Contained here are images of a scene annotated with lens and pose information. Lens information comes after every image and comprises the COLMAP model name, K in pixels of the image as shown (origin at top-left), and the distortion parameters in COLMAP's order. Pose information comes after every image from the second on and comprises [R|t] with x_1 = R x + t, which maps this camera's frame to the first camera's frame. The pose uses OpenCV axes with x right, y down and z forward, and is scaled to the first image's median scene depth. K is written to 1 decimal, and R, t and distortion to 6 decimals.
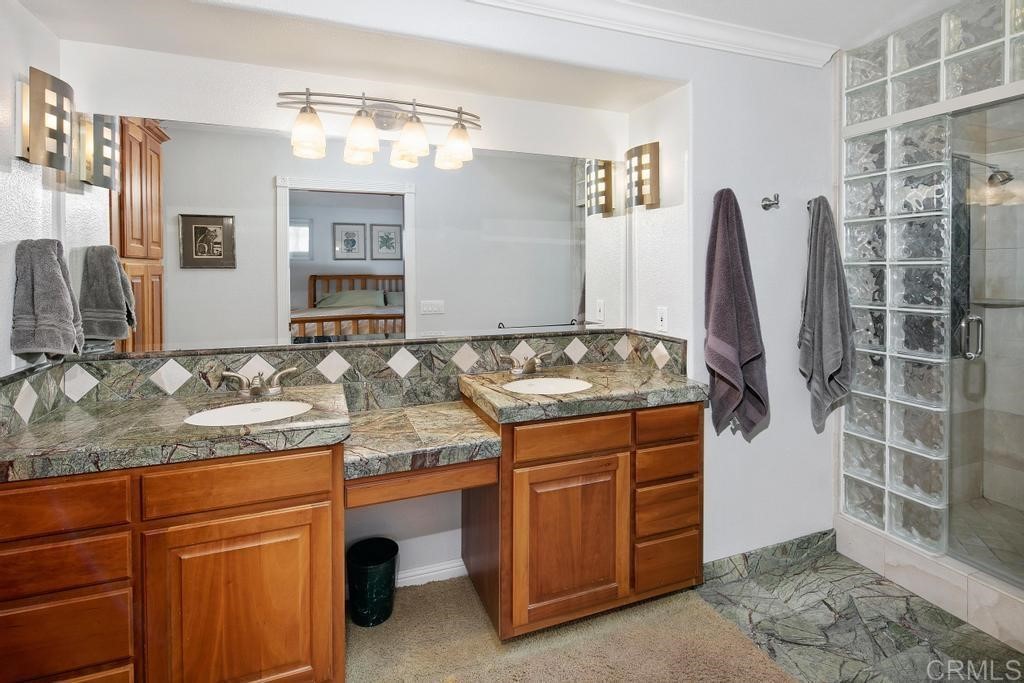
lens RADIAL K [[493.7, 0, 515.1], [0, 493.7, 276.0], [0, 0, 1]] dist [0.003657, -0.004341]
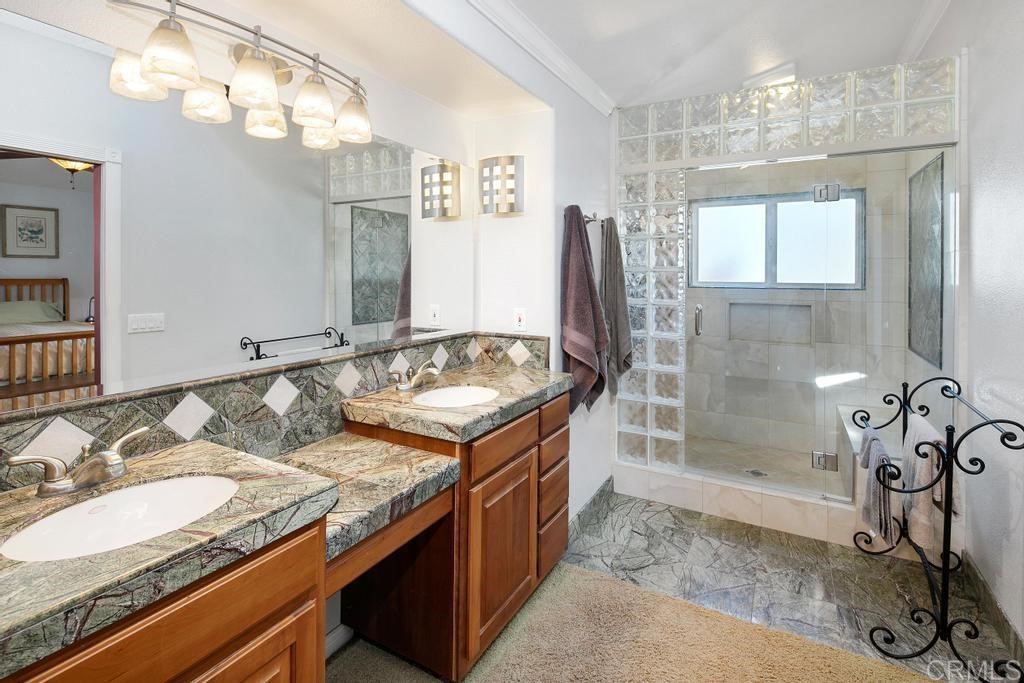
lens RADIAL K [[493.7, 0, 512.0], [0, 493.7, 274.3], [0, 0, 1]] dist [0.003657, -0.004341]
pose [[0.770353, 0.004174, 0.637604, -0.442139], [0.002027, 0.999957, -0.008995, -0.002440], [-0.637614, 0.008222, 0.770312, 0.196004]]
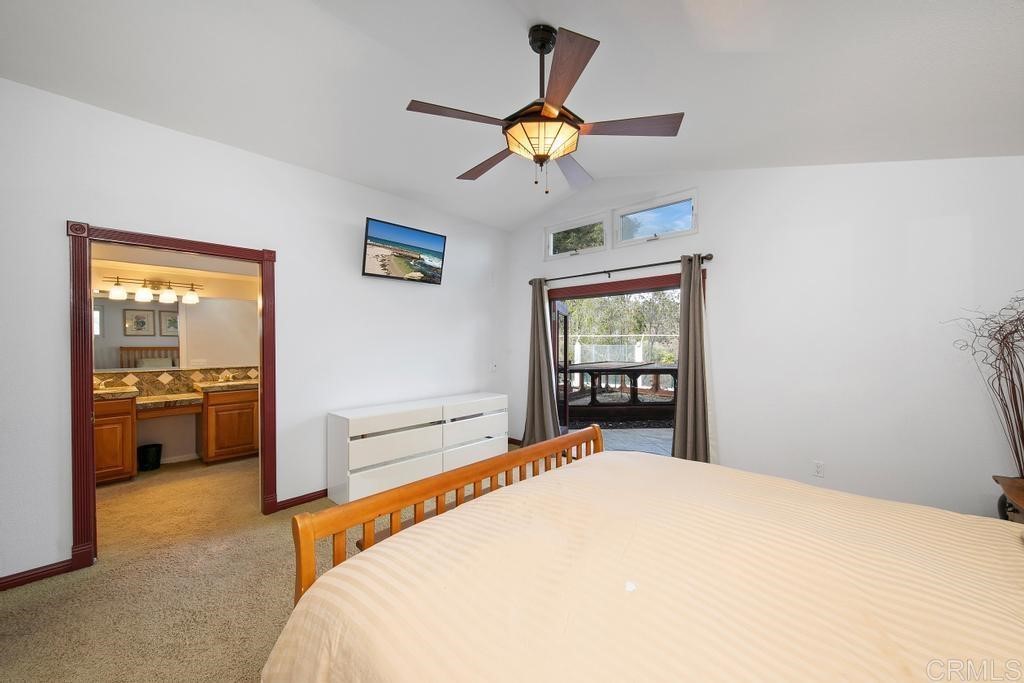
lens RADIAL K [[383.4, 0, 512.9], [0, 383.4, 345.8], [0, 0, 1]] dist [-0.000203, -0.000077]
pose [[0.901543, -0.004789, 0.432662, 0.566076], [0.006656, 0.999974, -0.002803, 0.021012], [-0.432637, 0.005407, 0.901552, -1.662636]]
